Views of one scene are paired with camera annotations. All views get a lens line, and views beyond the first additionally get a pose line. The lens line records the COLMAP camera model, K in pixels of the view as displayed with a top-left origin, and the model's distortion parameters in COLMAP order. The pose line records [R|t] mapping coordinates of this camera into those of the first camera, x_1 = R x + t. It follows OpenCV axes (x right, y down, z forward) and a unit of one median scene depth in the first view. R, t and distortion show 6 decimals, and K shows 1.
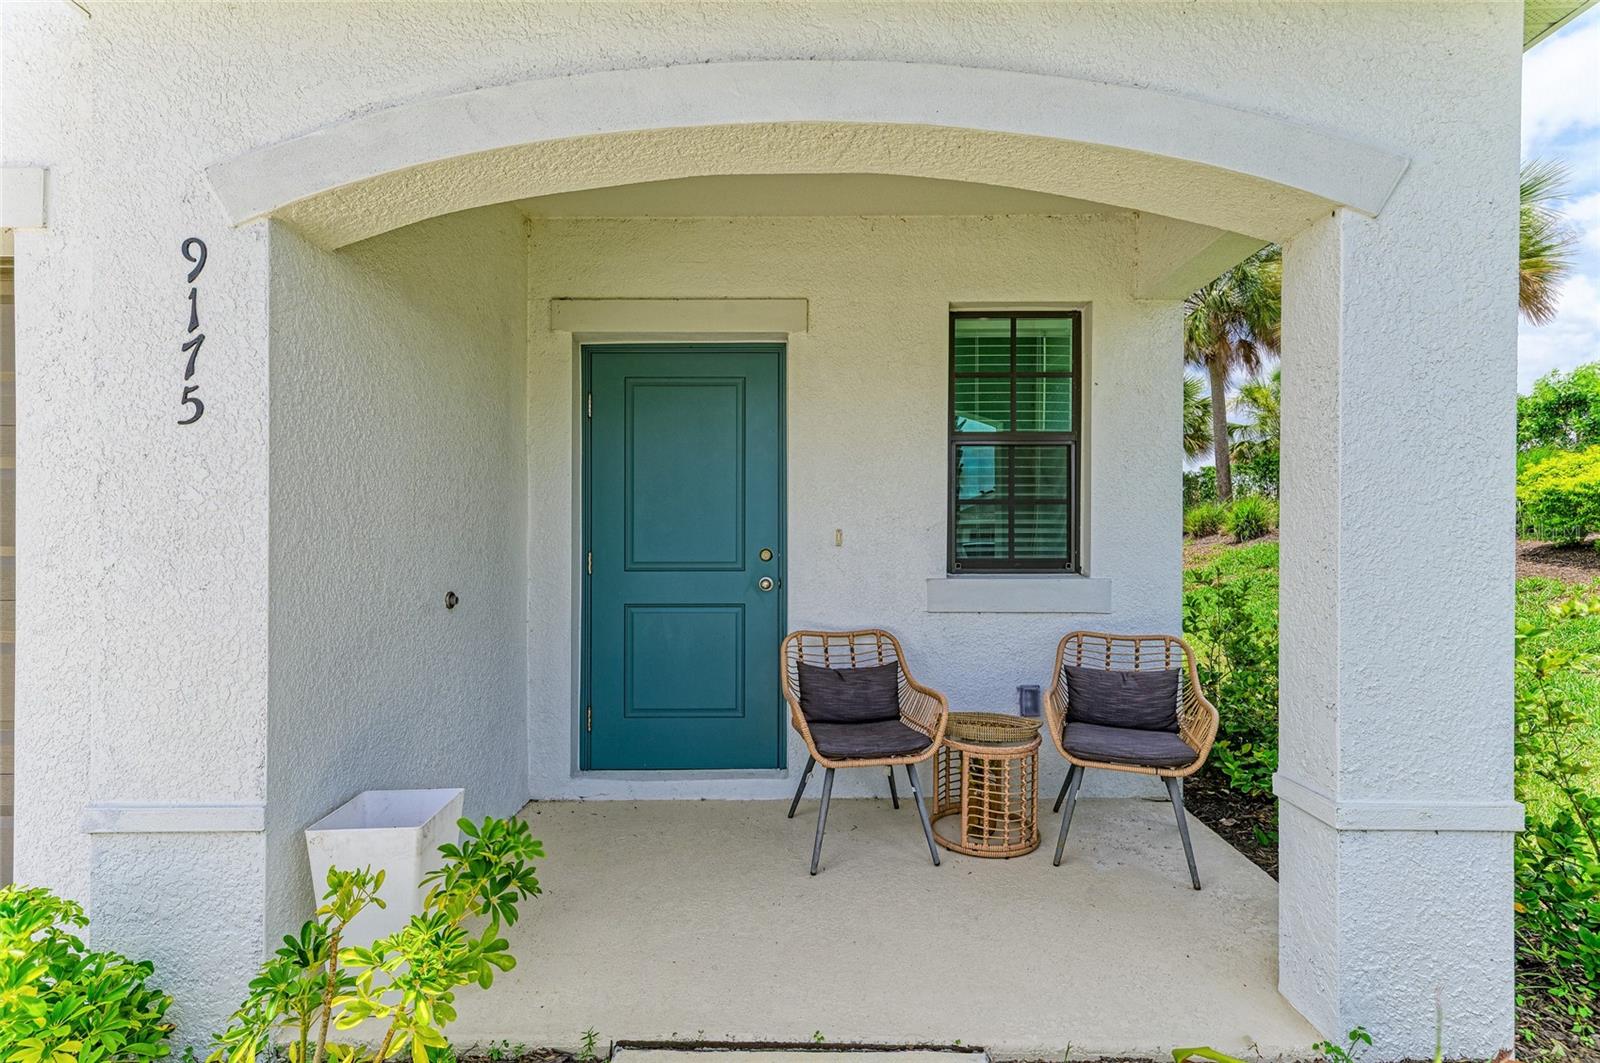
lens RADIAL K [[718.7, 0, 801.0], [0, 718.7, 534.2], [0, 0, 1]] dist [0.013616, -0.000210]
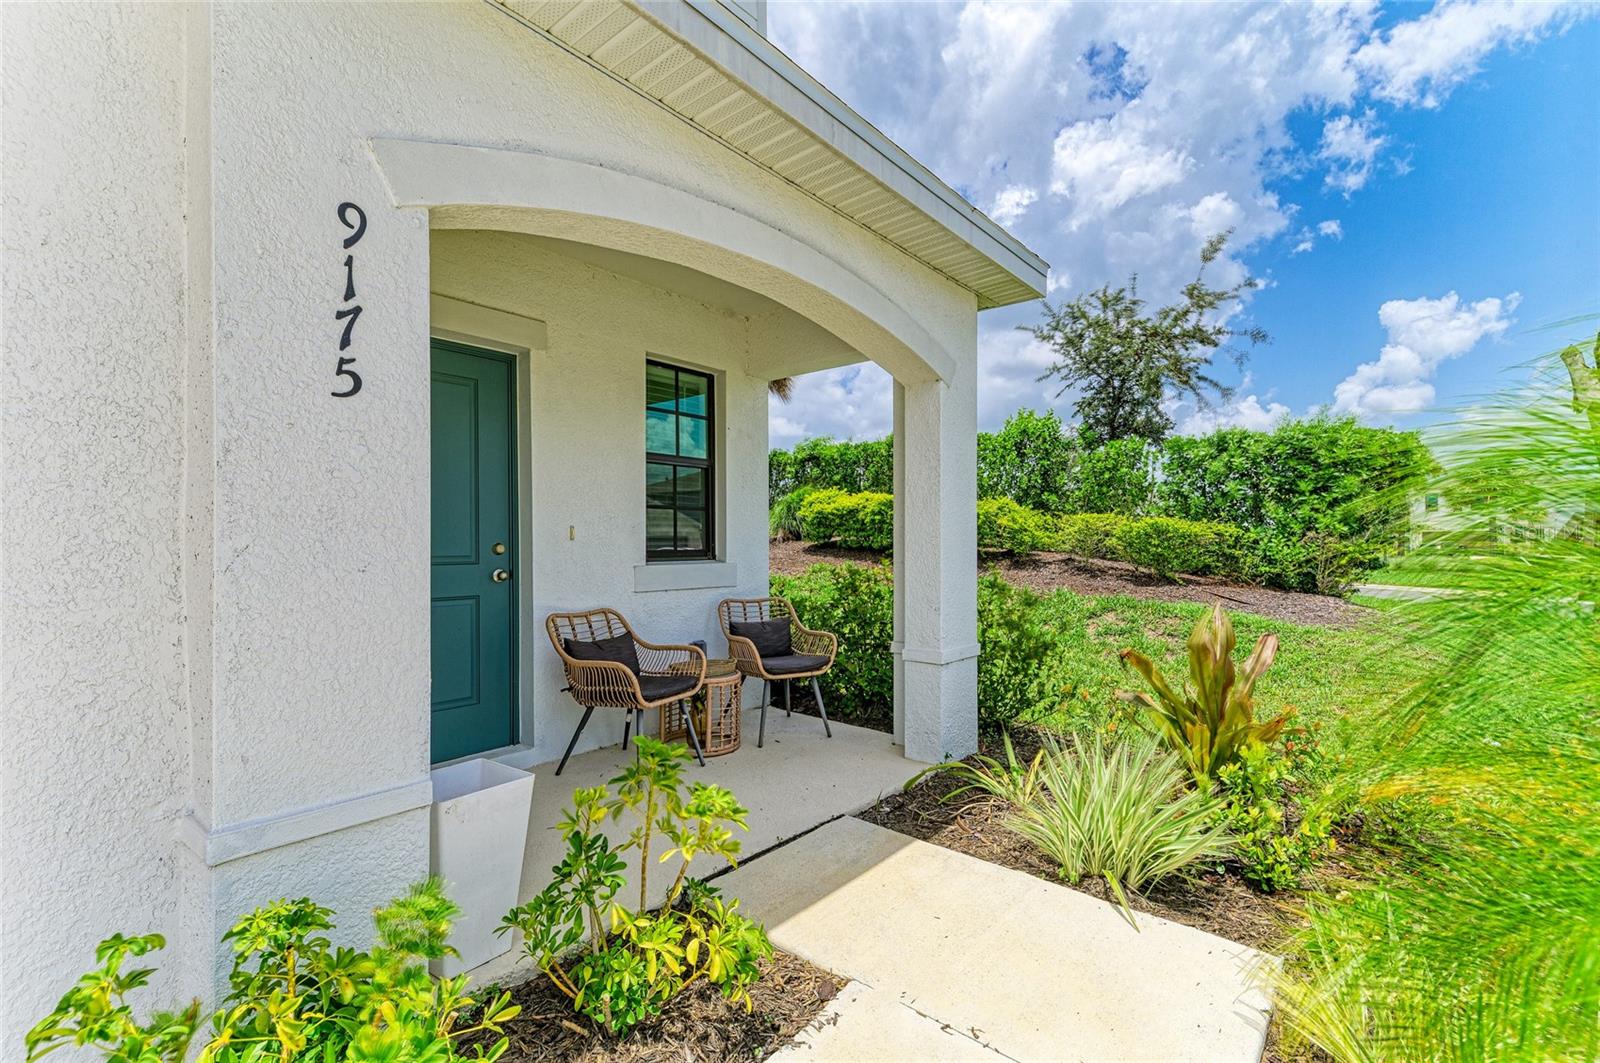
lens RADIAL K [[718.7, 0, 789.7], [0, 718.7, 536.3], [0, 0, 1]] dist [0.013616, -0.000210]
pose [[0.646817, 0.005611, 0.762625, -1.184395], [0.000051, 0.999973, -0.007400, 0.036705], [-0.762645, 0.004825, 0.646799, -0.051363]]
